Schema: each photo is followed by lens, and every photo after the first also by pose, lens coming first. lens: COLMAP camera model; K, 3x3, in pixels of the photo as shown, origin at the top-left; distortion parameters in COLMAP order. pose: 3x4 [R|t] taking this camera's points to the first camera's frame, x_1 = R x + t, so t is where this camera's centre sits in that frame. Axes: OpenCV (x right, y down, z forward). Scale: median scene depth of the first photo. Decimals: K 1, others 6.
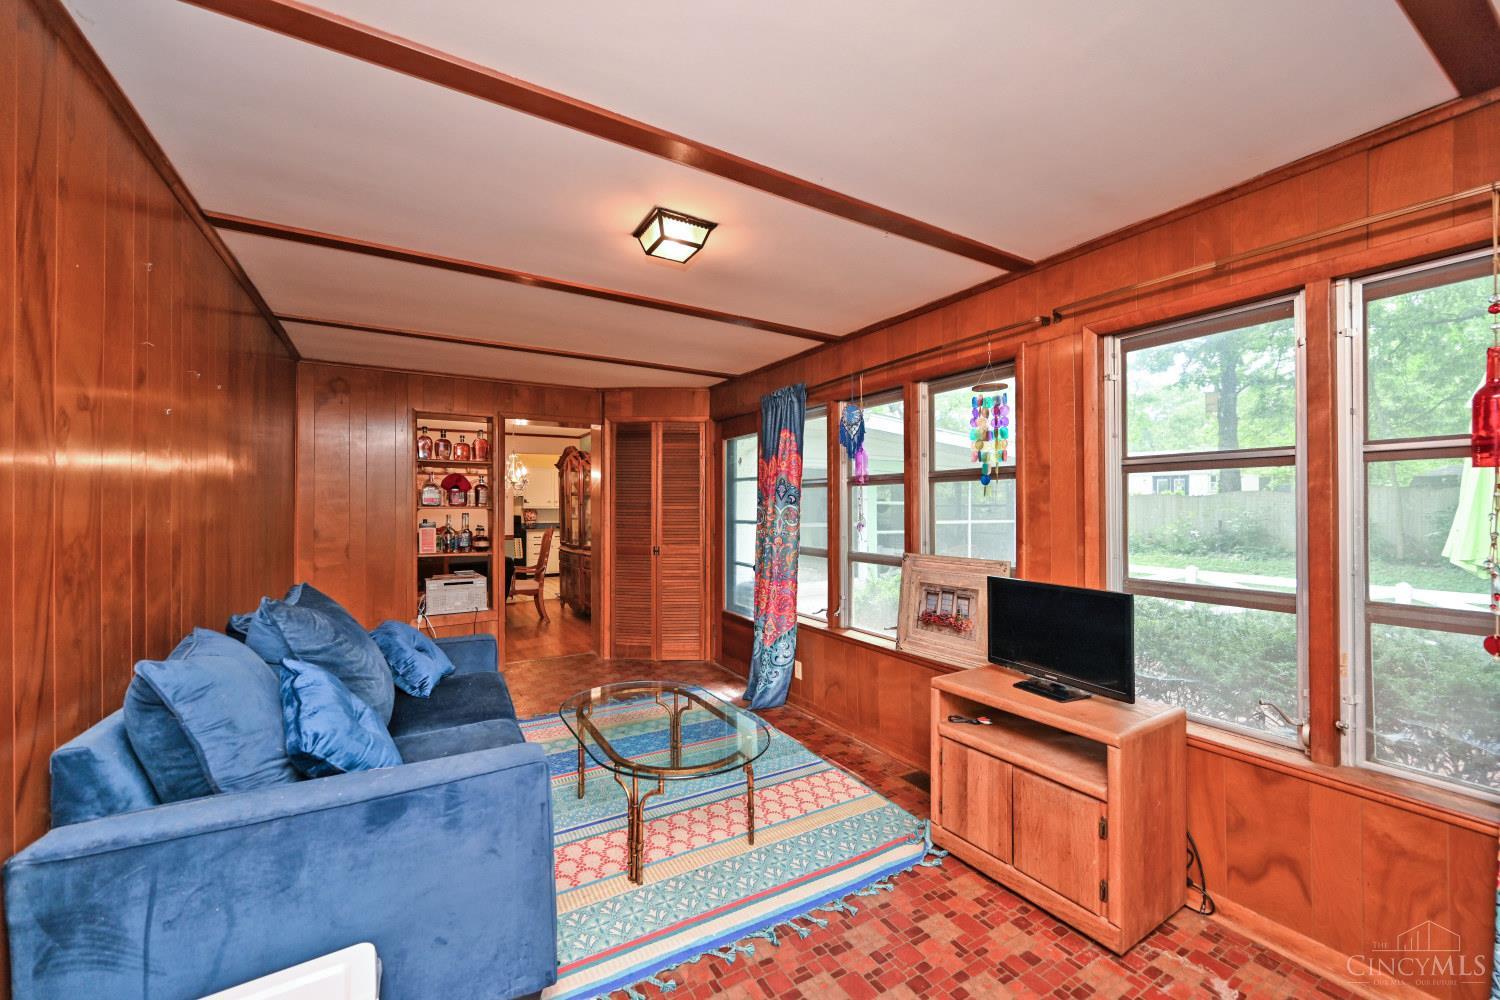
lens RADIAL K [[587.7, 0, 750.0], [0, 587.7, 500.0], [0, 0, 1]] dist [-0.000499, 0.000009]
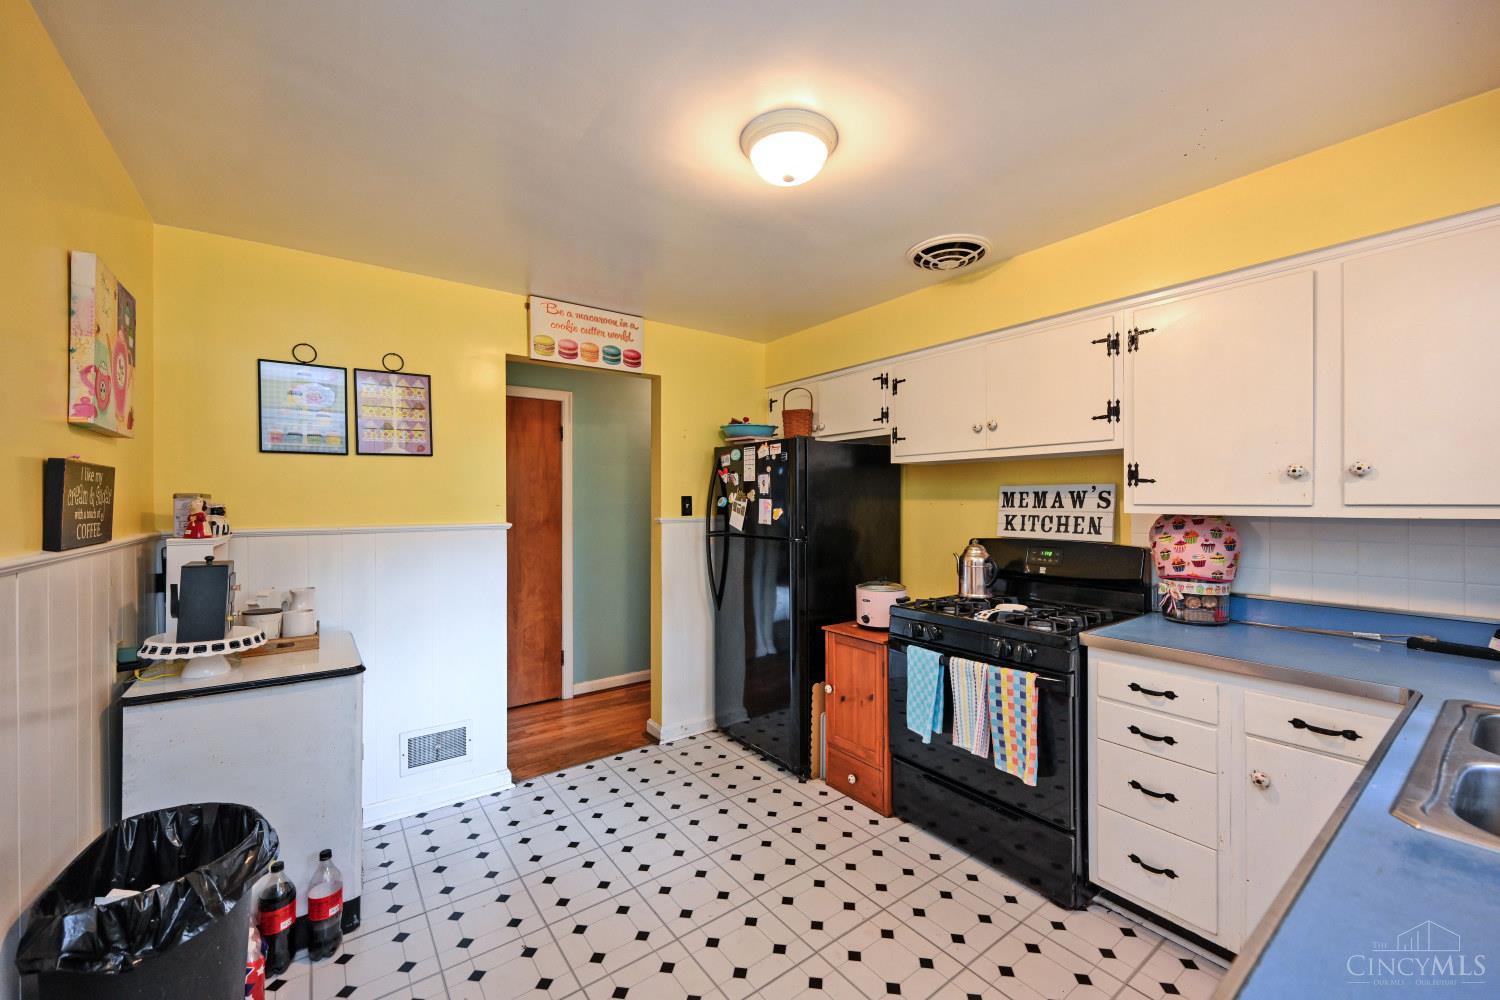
lens RADIAL K [[587.7, 0, 750.0], [0, 587.7, 500.0], [0, 0, 1]] dist [-0.000499, 0.000009]
pose [[0.103260, 0.001747, -0.994653, -0.807138], [0.011896, 0.999925, 0.002991, 0.031645], [0.994583, -0.012141, 0.103231, 3.410912]]
